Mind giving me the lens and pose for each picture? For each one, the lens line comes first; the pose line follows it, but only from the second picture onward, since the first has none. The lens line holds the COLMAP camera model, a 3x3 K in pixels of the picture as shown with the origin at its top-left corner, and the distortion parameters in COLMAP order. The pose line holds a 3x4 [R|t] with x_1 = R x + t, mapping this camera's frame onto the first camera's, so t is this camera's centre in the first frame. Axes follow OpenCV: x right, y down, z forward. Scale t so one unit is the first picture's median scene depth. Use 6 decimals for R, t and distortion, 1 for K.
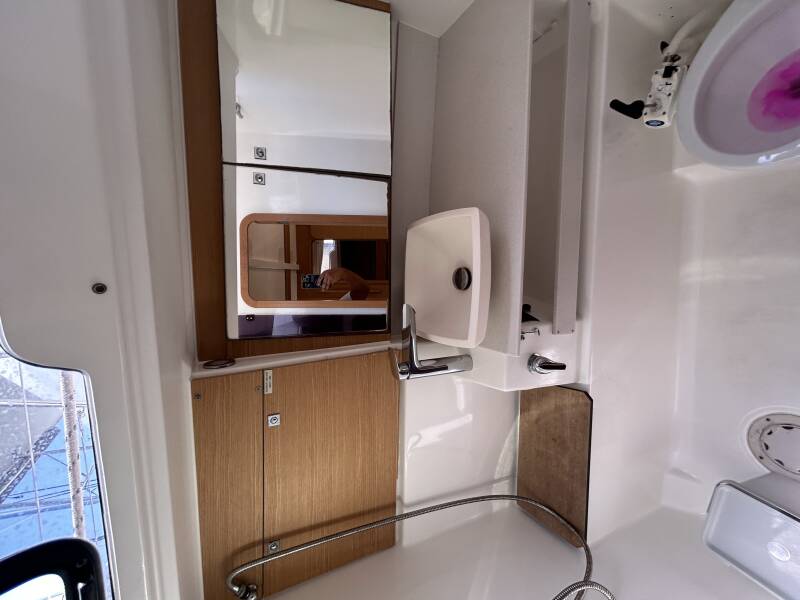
lens RADIAL K [[325.6, 0, 403.1], [0, 325.6, 298.2], [0, 0, 1]] dist [0.000100, -0.000090]
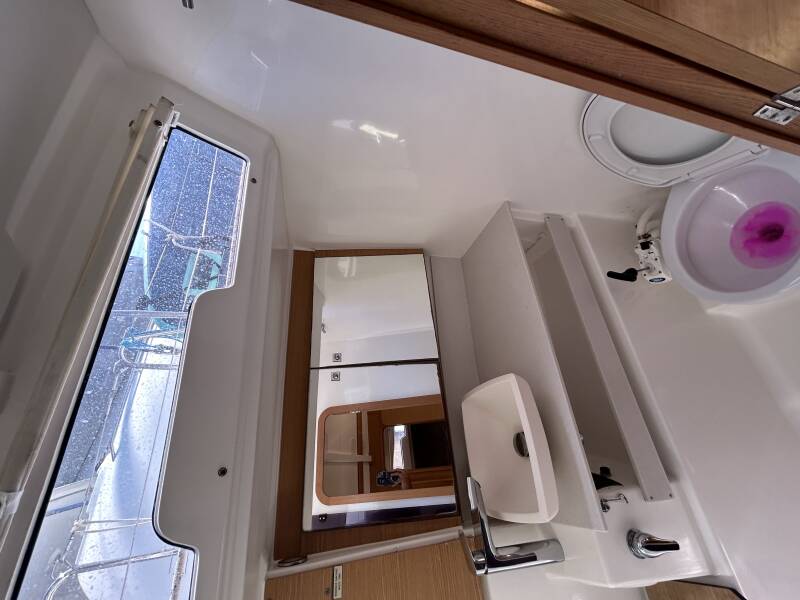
lens RADIAL K [[325.6, 0, 403.1], [0, 325.6, 298.2], [0, 0, 1]] dist [0.000100, -0.000090]
pose [[0.969891, -0.184225, -0.159285, 0.067836], [0.075173, 0.848574, -0.523710, 0.055944], [0.231646, 0.495968, 0.836873, -0.146609]]
